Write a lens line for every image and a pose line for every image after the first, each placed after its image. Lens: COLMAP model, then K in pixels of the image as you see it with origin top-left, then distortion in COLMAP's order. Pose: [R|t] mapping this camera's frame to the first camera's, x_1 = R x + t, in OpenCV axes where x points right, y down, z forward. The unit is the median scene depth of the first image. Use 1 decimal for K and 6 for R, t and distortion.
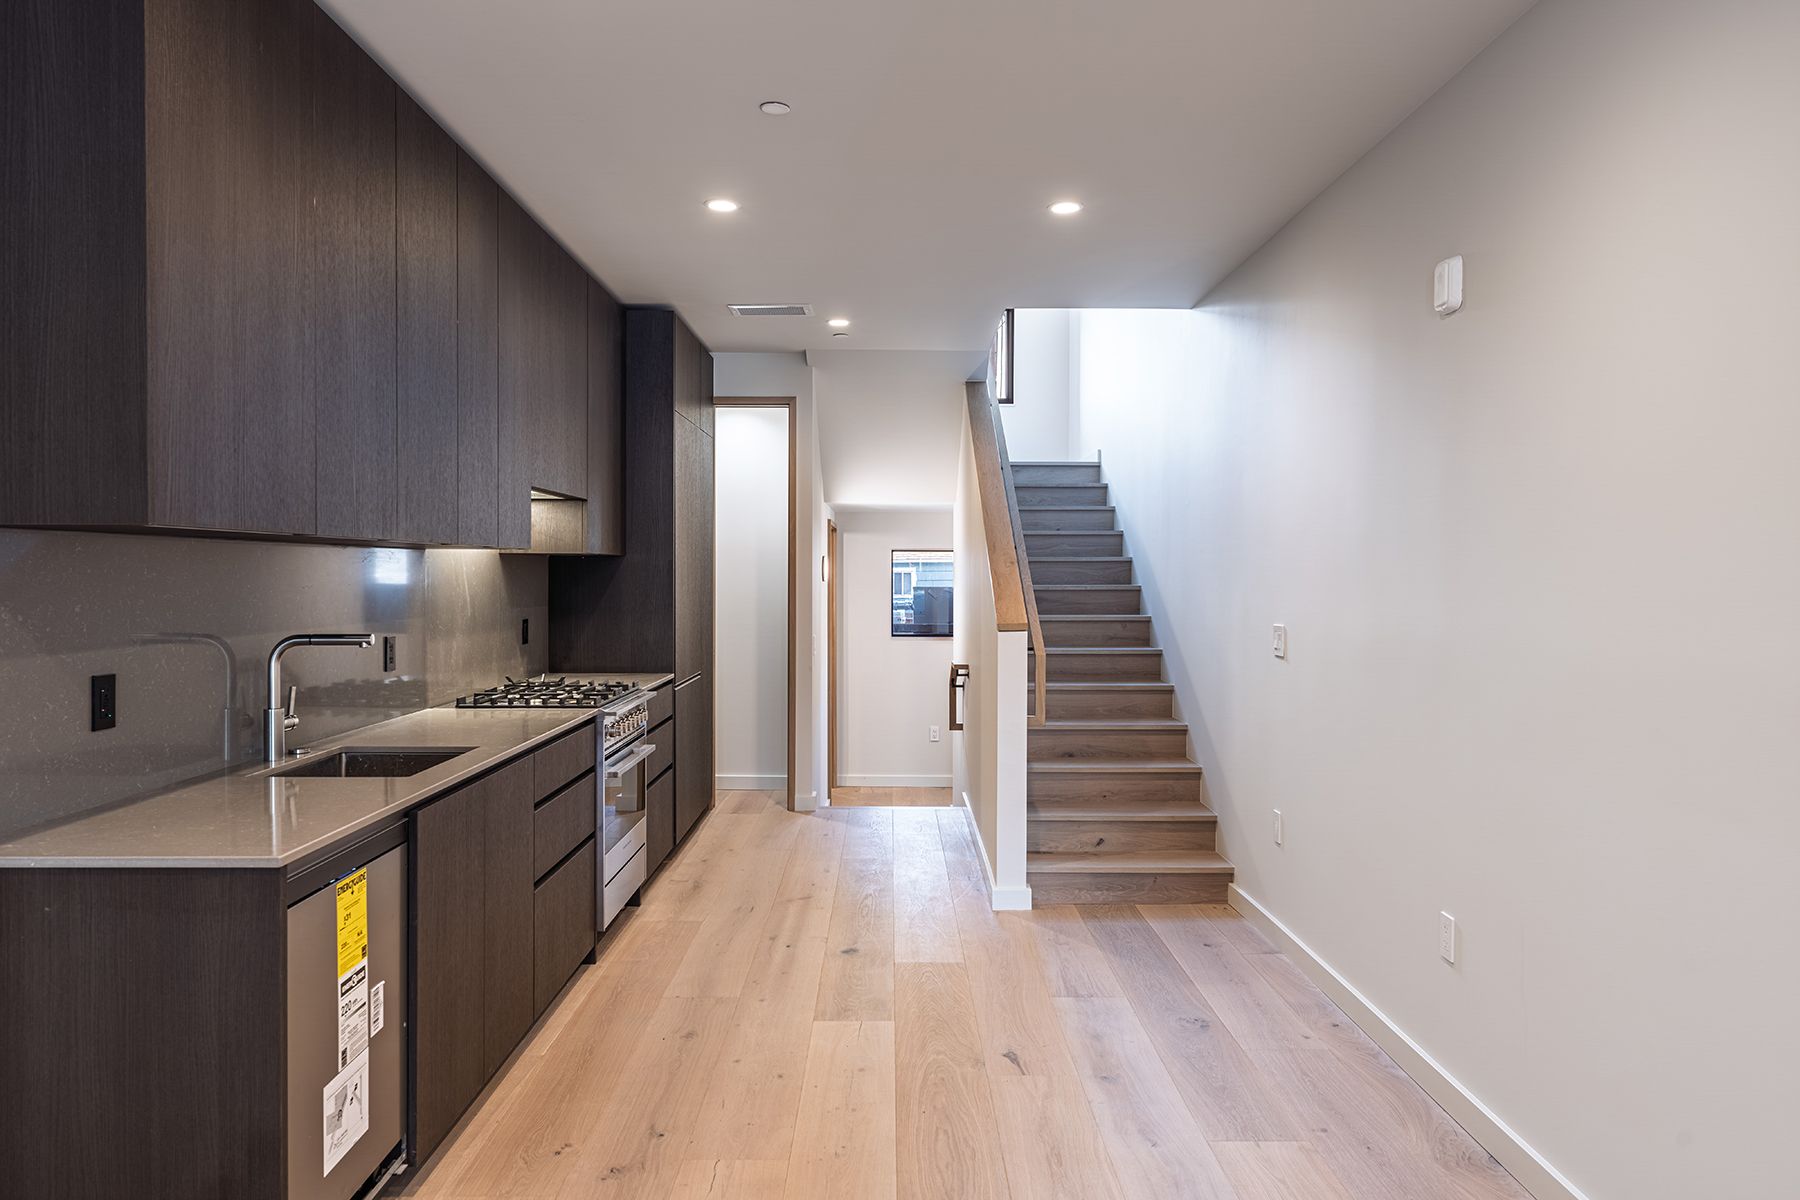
lens RADIAL K [[1214.9, 0, 900.0], [0, 1214.9, 600.0], [0, 0, 1]] dist [0.031268, -0.000379]
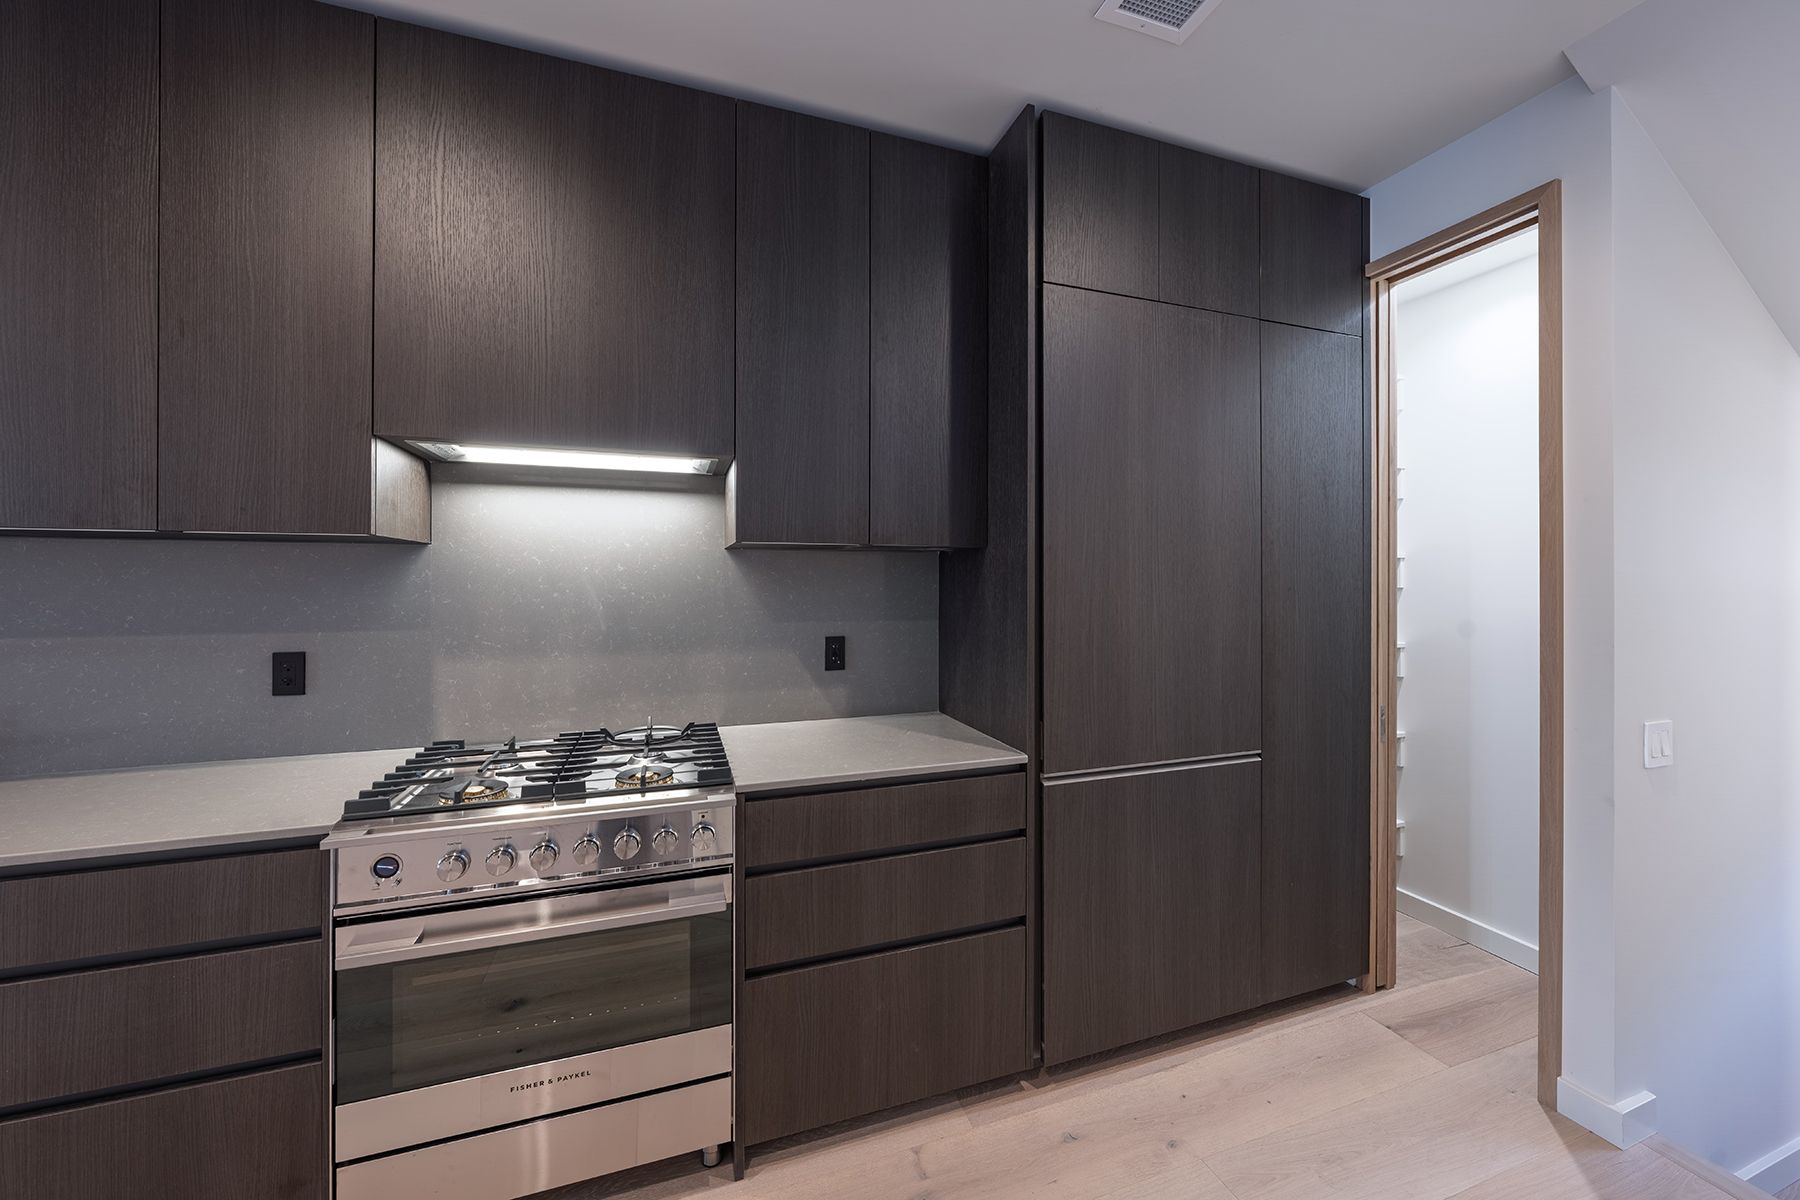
lens RADIAL K [[656.8, 0, 898.6], [0, 656.8, 574.2], [0, 0, 1]] dist [-0.000624, -0.000095]
pose [[0.318041, 0.000678, -0.948077, 0.082843], [-0.025461, 0.999645, -0.007826, -0.019399], [0.947735, 0.026628, 0.317945, 0.879648]]
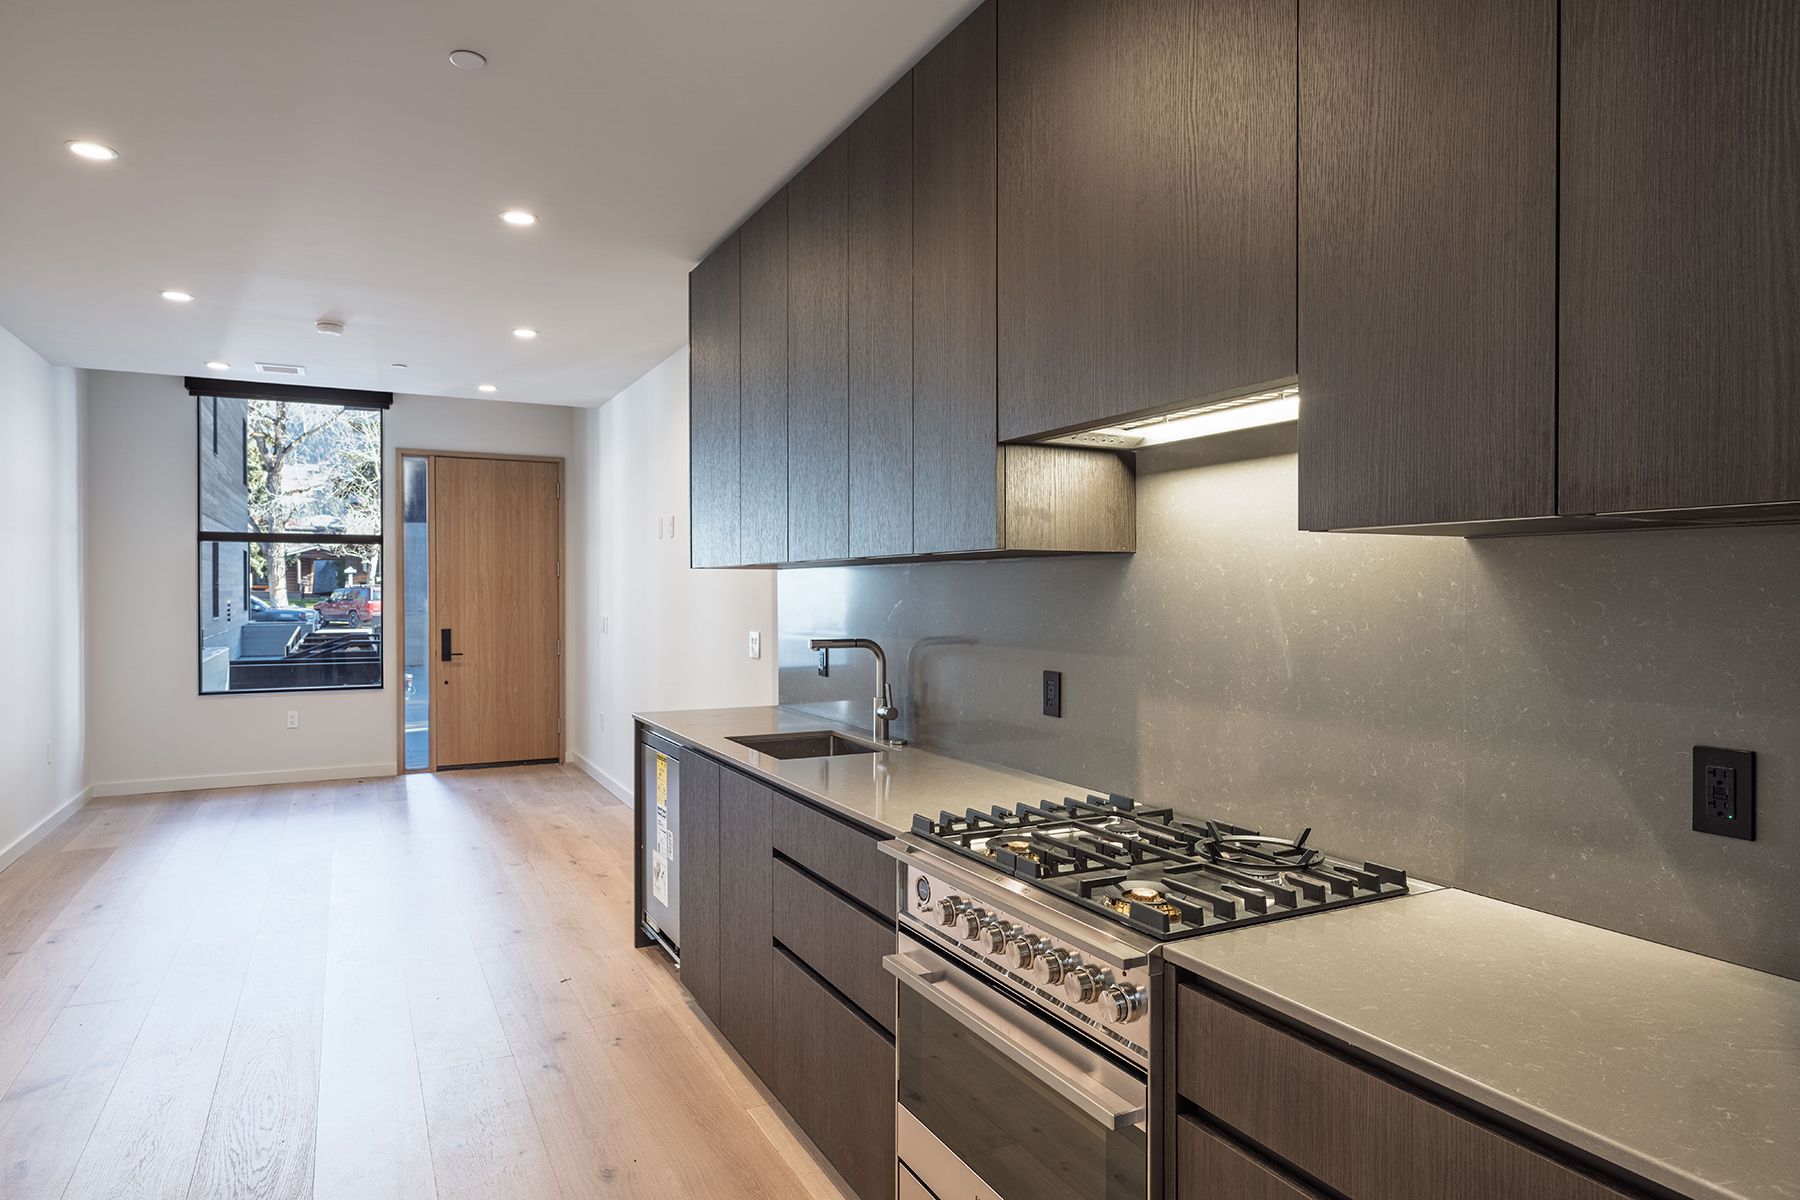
lens RADIAL K [[1069.6, 0, 900.0], [0, 1069.6, 600.0], [0, 0, 1]] dist [0.001786, 0.000250]
pose [[-0.891921, 0.004763, -0.452167, -0.019648], [-0.010447, 0.999461, 0.031136, -0.024632], [0.452071, 0.032495, -0.891390, 1.105576]]
